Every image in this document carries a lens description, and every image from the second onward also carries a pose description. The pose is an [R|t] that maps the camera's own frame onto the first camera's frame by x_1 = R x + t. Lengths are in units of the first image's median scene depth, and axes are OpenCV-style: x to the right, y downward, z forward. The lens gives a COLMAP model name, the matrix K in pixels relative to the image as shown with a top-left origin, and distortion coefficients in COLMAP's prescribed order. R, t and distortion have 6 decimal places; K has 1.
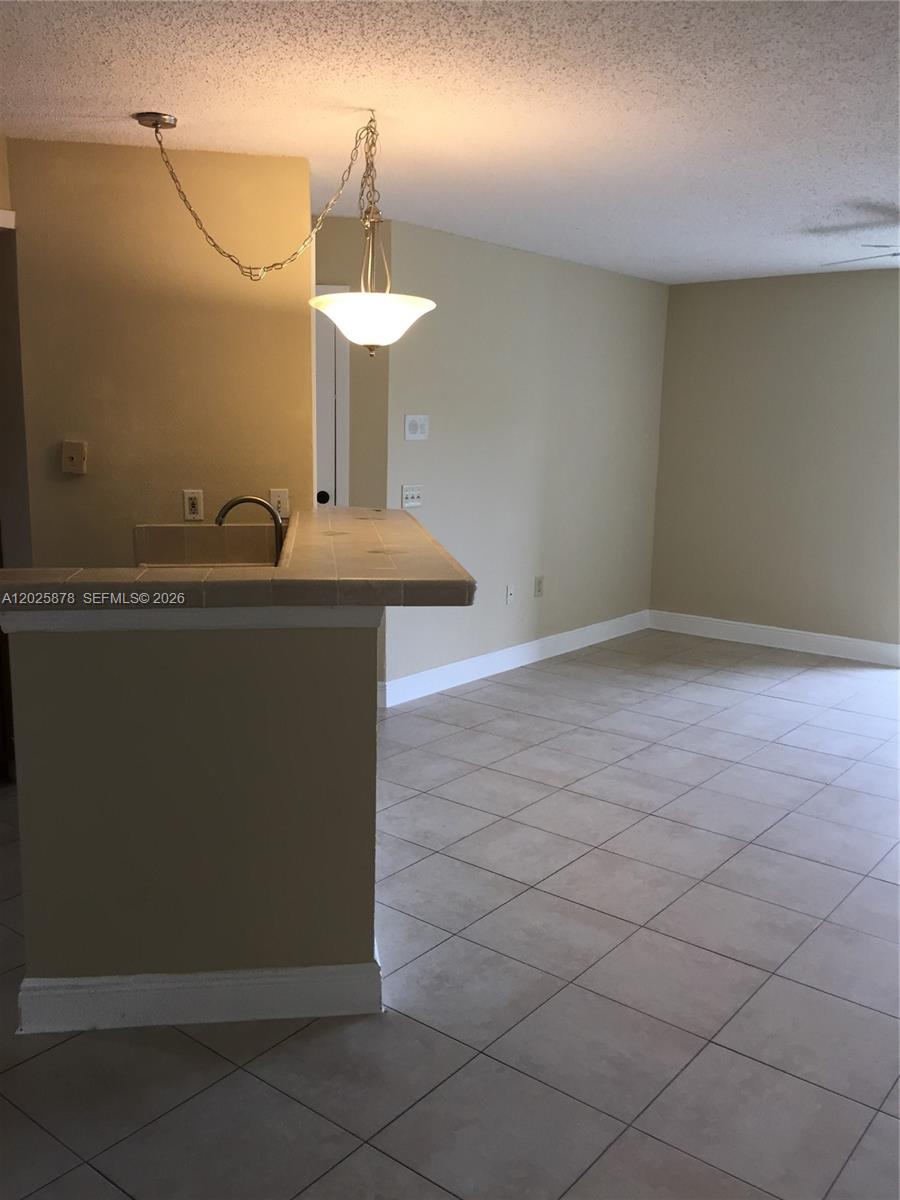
lens RADIAL K [[1037.3, 0, 450.0], [0, 1037.3, 600.0], [0, 0, 1]] dist [0.079909, -0.003696]
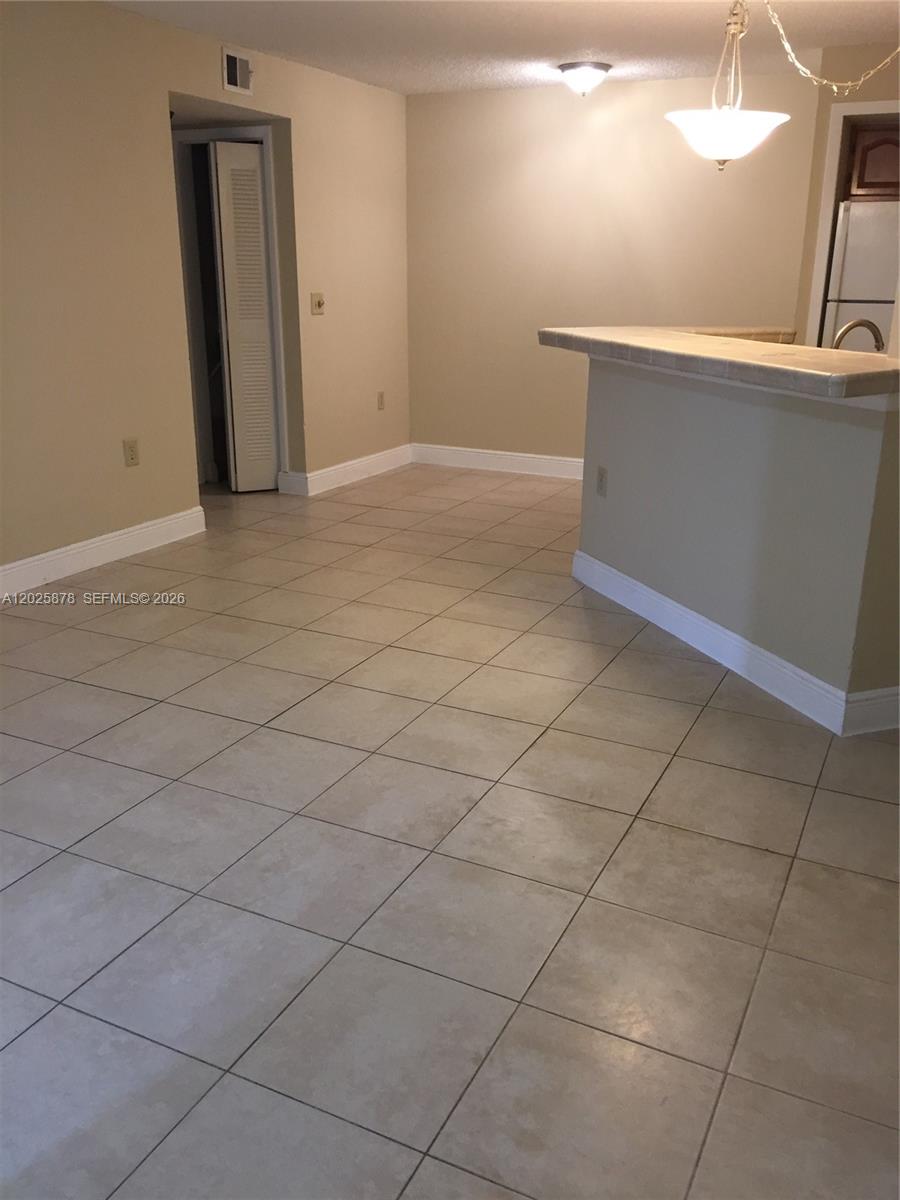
lens RADIAL K [[1037.3, 0, 450.0], [0, 1037.3, 600.0], [0, 0, 1]] dist [0.079909, -0.003696]
pose [[-0.976244, 0.032066, -0.214287, 0.298583], [-0.071860, 0.885098, 0.459823, -0.218529], [0.204409, 0.464299, -0.861768, 1.410839]]
